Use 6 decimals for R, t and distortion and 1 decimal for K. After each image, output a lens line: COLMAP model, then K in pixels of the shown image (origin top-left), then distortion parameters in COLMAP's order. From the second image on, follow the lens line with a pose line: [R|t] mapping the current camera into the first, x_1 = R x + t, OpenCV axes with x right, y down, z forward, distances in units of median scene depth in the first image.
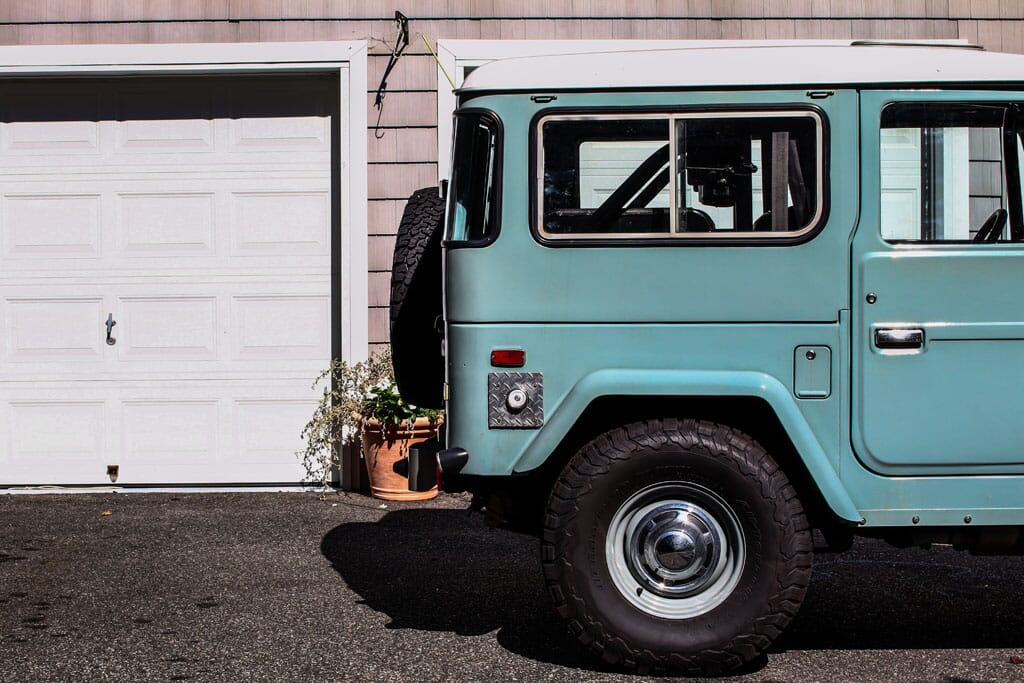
lens RADIAL K [[1634.1, 0, 489.5], [0, 1634.1, 318.2], [0, 0, 1]] dist [-0.049499, -0.065206]
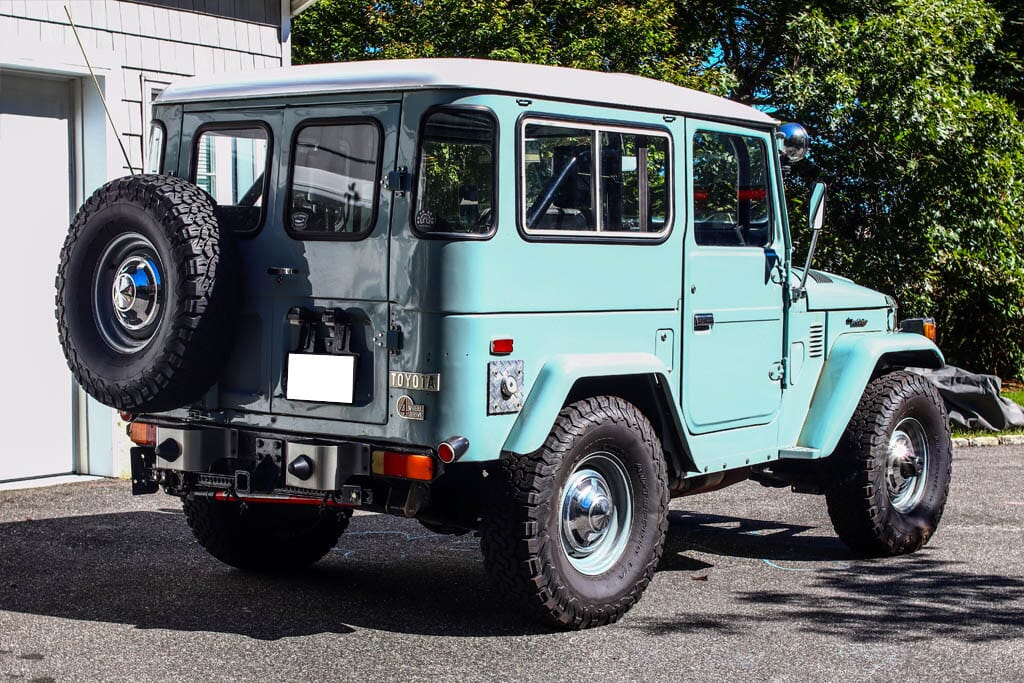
lens RADIAL K [[1634.1, 0, 489.5], [0, 1634.1, 318.2], [0, 0, 1]] dist [-0.049499, -0.065206]
pose [[0.635334, -0.015343, 0.772085, -0.806922], [0.020052, 0.999793, 0.003367, 0.002377], [-0.771977, 0.013342, 0.635511, 0.342386]]
